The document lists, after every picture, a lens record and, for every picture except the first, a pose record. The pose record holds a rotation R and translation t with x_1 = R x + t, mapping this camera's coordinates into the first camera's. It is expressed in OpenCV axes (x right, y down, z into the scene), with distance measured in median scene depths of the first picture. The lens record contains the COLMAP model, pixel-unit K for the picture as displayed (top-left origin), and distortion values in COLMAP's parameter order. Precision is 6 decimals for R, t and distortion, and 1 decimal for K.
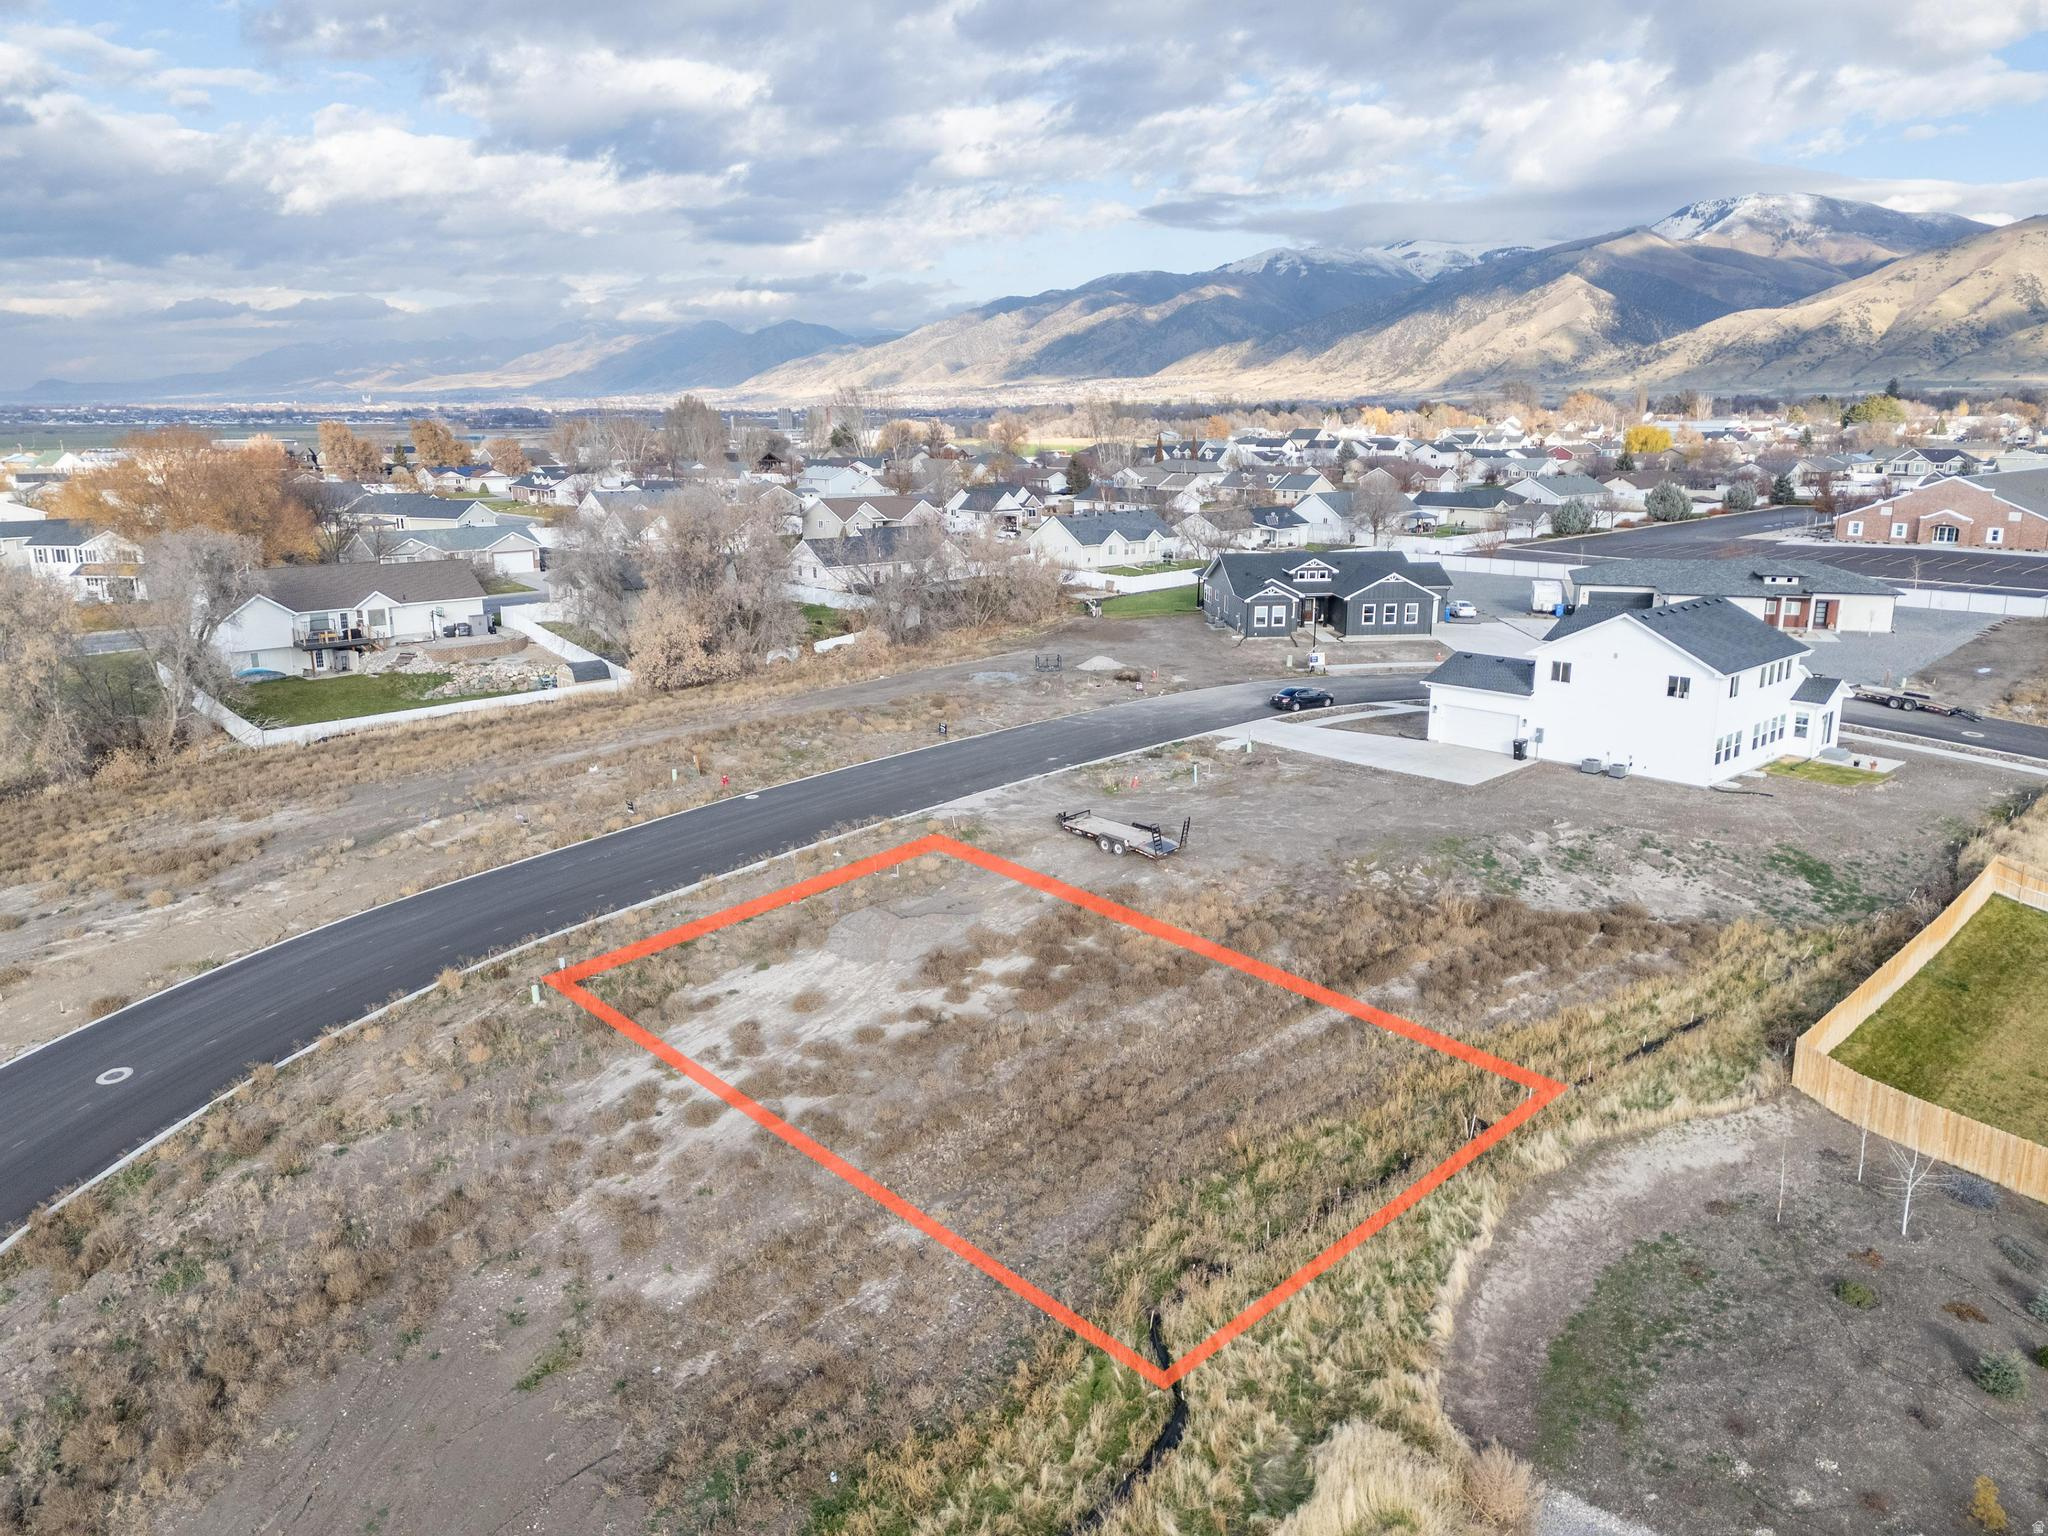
lens RADIAL K [[1487.5, 0, 1031.6], [0, 1487.5, 774.4], [0, 0, 1]] dist [0.087213, -0.079372]
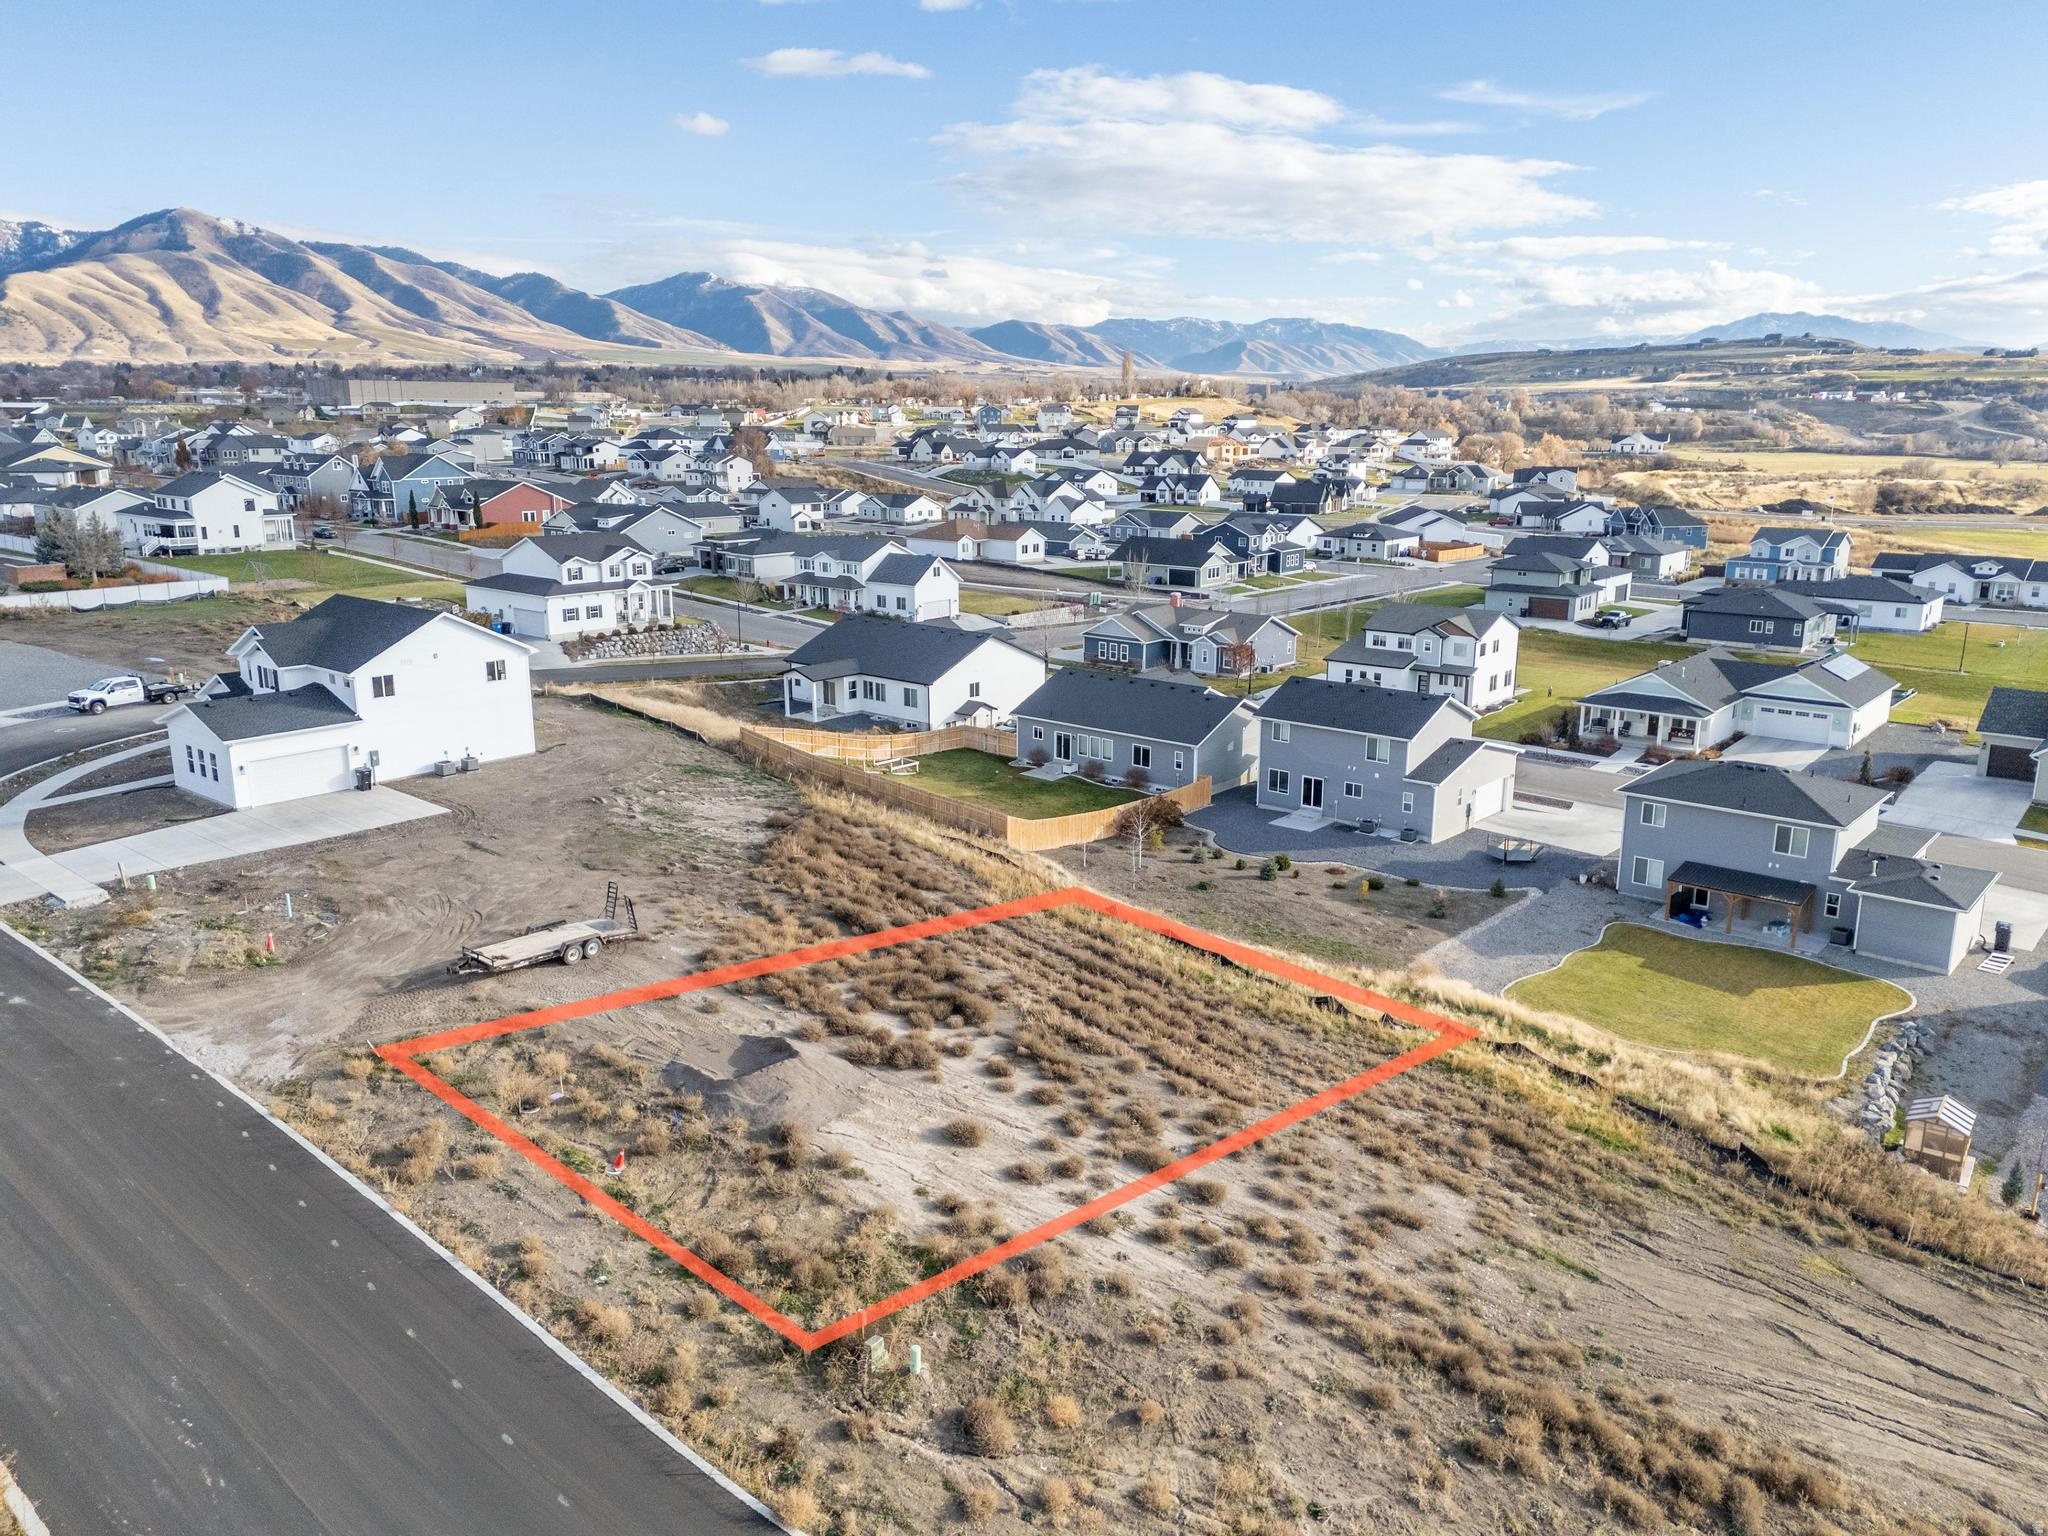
lens RADIAL K [[1487.5, 0, 1031.6], [0, 1487.5, 774.4], [0, 0, 1]] dist [0.087213, -0.079372]
pose [[-0.092689, -0.240279, 0.966269, -0.449928], [0.236309, 0.937411, 0.255771, -0.117809], [-0.967247, 0.252045, -0.030107, 0.466240]]
